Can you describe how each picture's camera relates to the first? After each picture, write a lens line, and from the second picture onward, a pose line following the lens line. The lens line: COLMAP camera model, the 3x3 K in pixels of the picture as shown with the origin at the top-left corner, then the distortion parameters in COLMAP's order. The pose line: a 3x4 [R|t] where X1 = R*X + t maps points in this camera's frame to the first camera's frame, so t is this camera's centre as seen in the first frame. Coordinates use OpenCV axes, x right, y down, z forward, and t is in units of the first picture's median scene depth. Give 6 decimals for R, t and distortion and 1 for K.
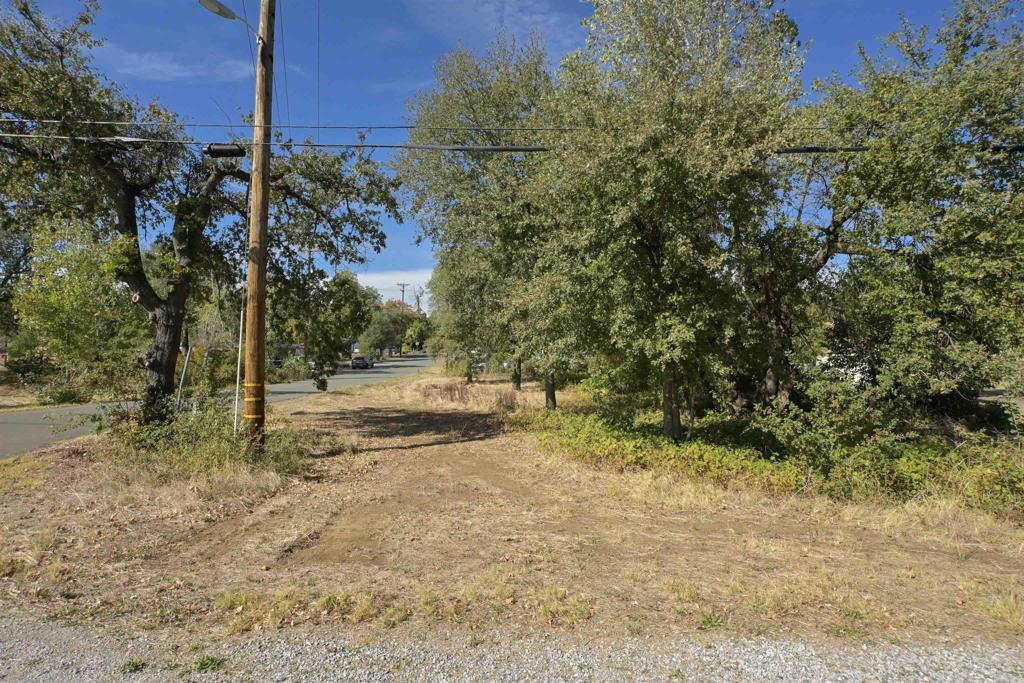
lens RADIAL K [[503.7, 0, 515.5], [0, 503.7, 342.8], [0, 0, 1]] dist [0.005665, -0.001169]
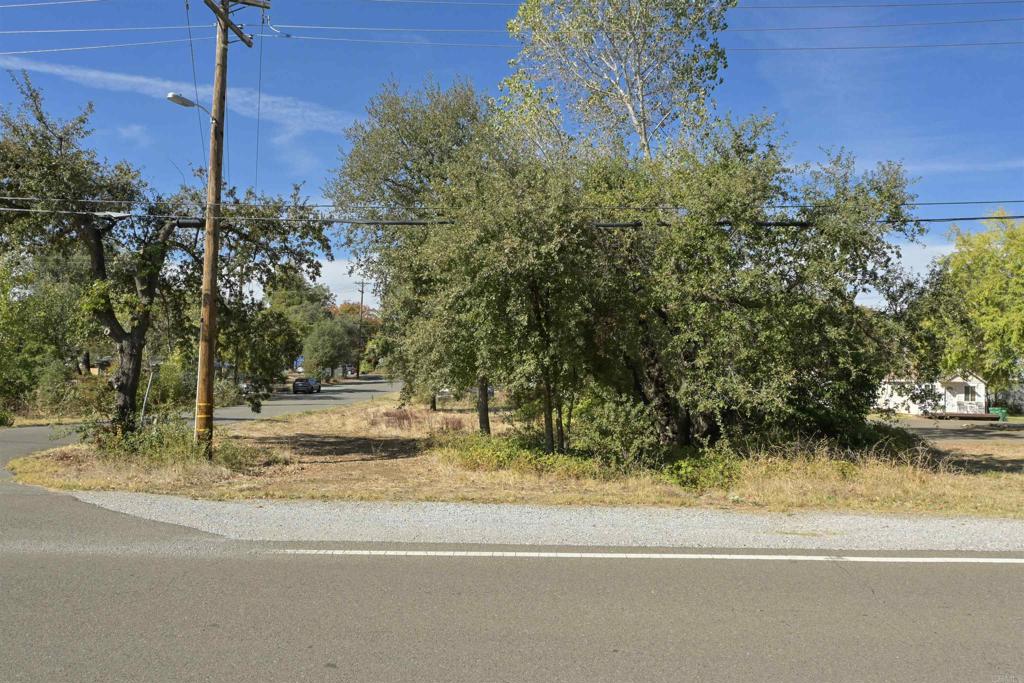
lens RADIAL K [[718.6, 0, 515.1], [0, 718.6, 347.1], [0, 0, 1]] dist [-0.006727, 0.024048]
pose [[0.999810, 0.006714, -0.018283, 0.242294], [-0.007006, 0.999848, -0.015954, -0.030521], [0.018173, 0.016079, 0.999706, -0.669994]]
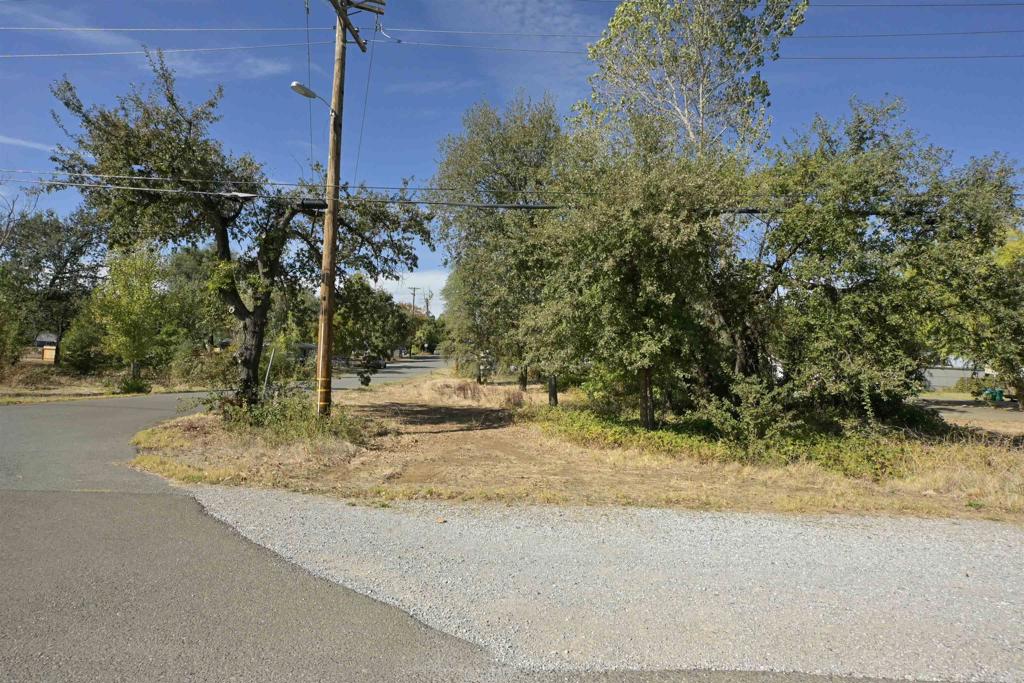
lens RADIAL K [[503.7, 0, 513.1], [0, 503.7, 343.6], [0, 0, 1]] dist [0.005665, -0.001169]
pose [[0.999664, 0.020652, -0.015691, -0.011732], [-0.020723, 0.999776, -0.004377, -0.011408], [0.015598, 0.004700, 0.999867, -0.268079]]
